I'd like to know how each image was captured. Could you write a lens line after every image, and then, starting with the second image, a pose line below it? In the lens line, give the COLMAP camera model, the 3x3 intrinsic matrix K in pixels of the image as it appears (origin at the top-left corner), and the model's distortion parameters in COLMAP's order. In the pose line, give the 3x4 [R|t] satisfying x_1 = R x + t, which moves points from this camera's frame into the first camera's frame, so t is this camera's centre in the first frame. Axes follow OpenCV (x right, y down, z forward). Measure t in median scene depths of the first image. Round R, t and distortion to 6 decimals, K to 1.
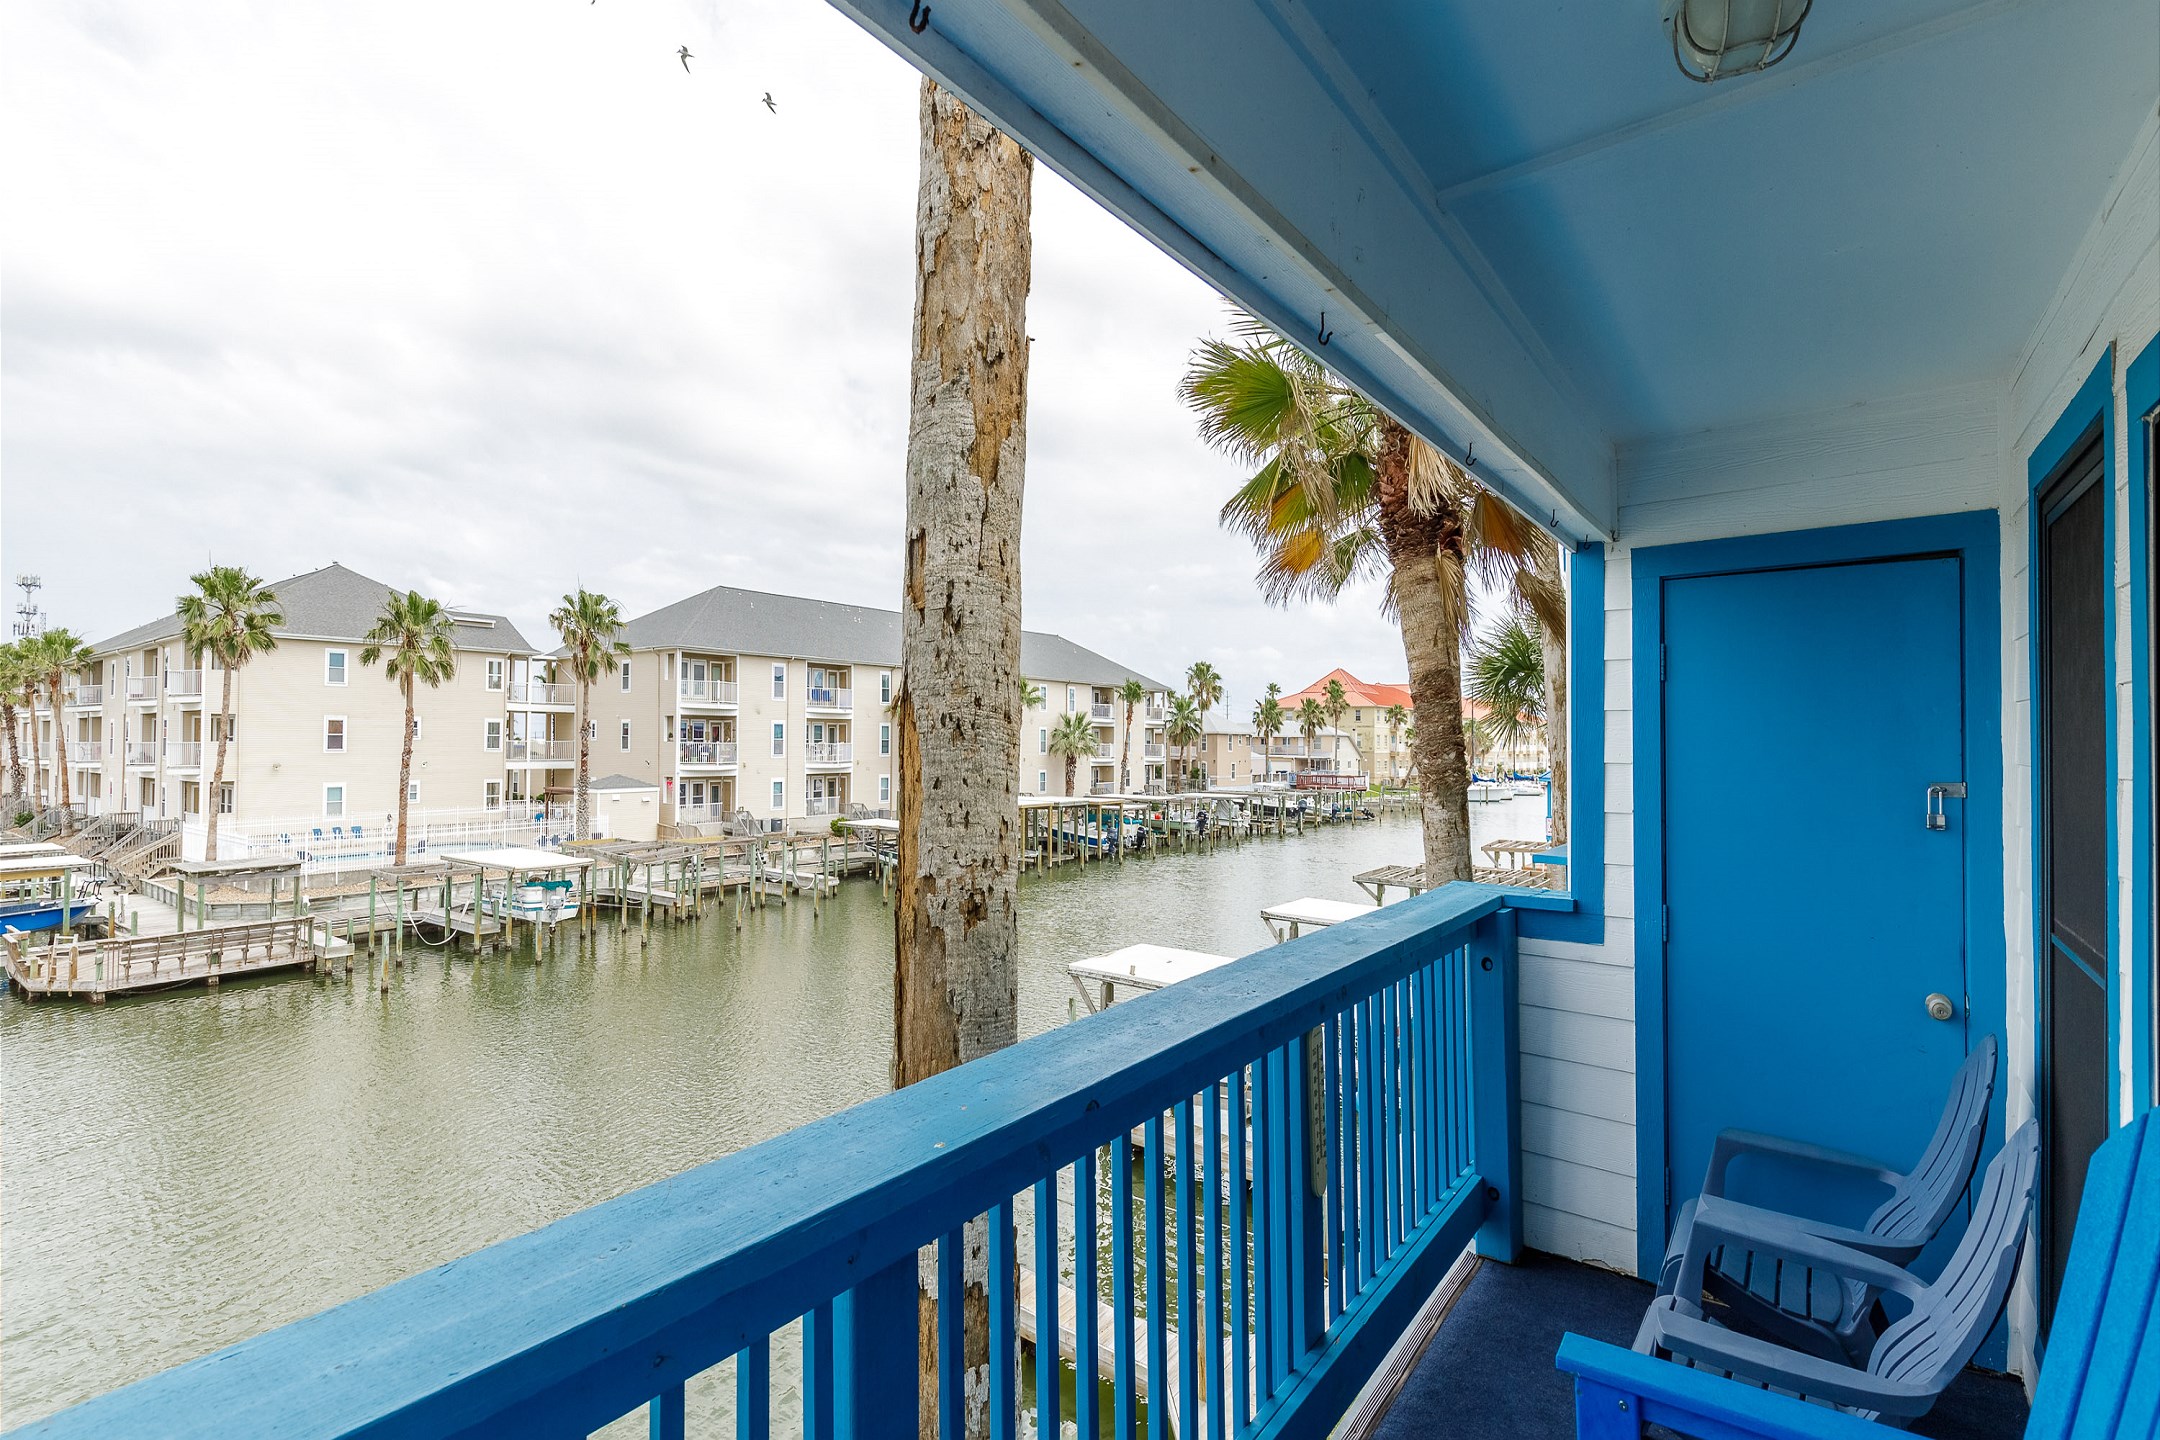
lens RADIAL K [[980.0, 0, 1069.0], [0, 980.0, 720.3], [0, 0, 1]] dist [0.016414, -0.002539]
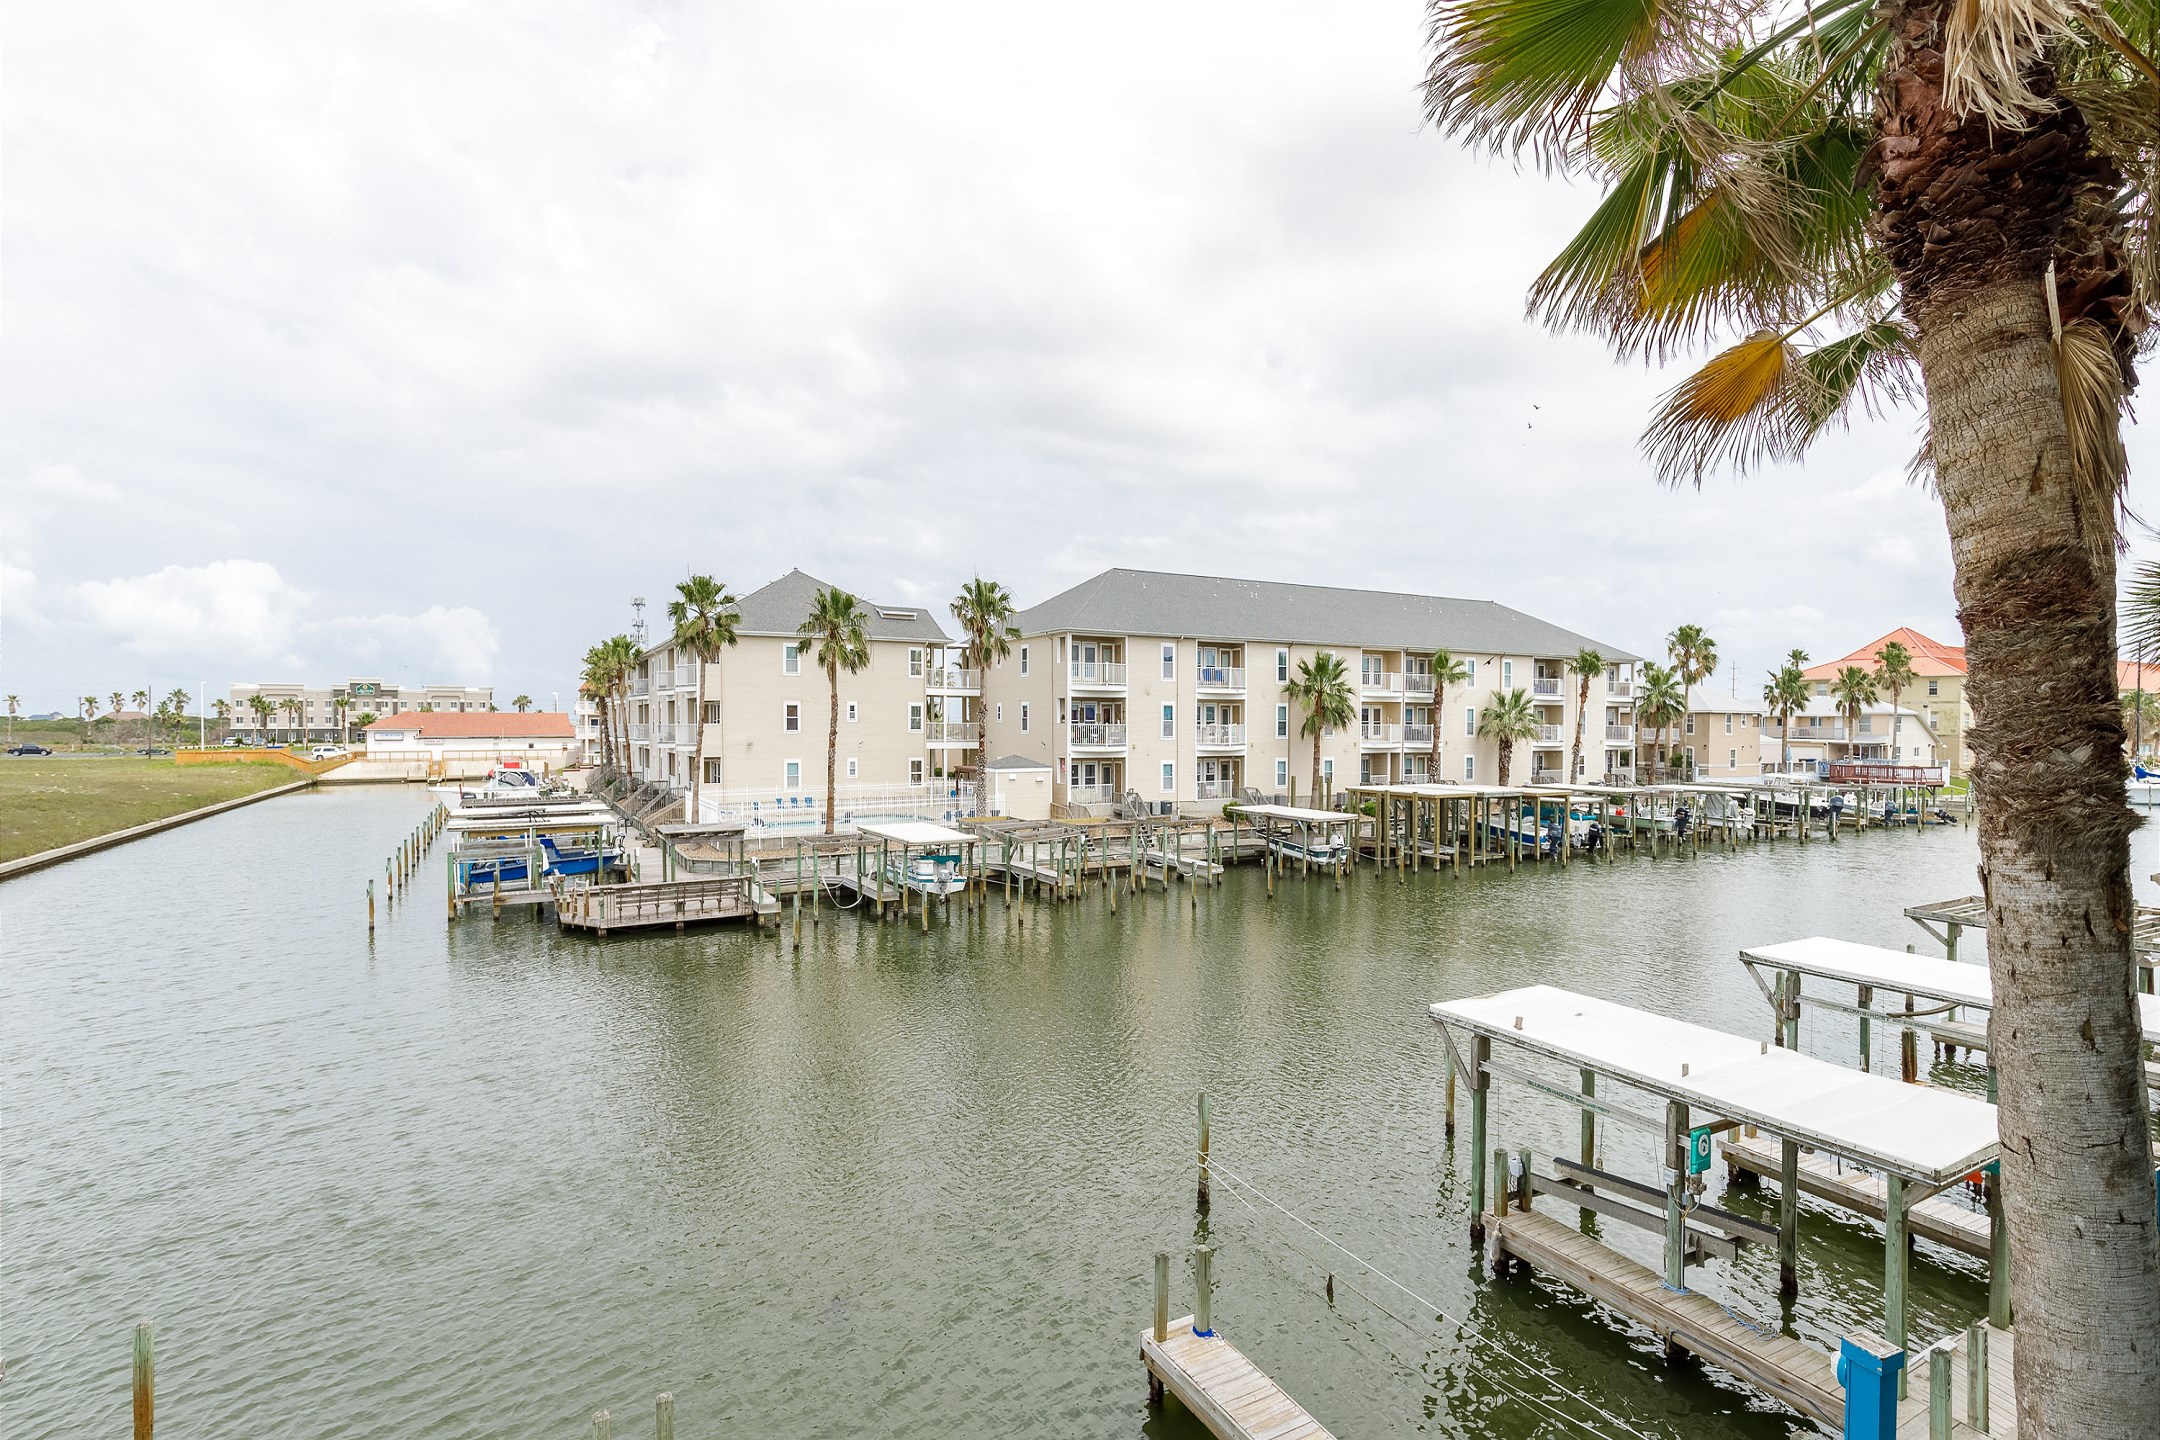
lens RADIAL K [[980.0, 0, 1082.4], [0, 980.0, 738.8], [0, 0, 1]] dist [0.016414, -0.002539]
pose [[0.911064, 0.005218, -0.412232, 0.037323], [0.010295, 0.999320, 0.035401, 0.002185], [0.412137, -0.036497, 0.910391, 0.092779]]
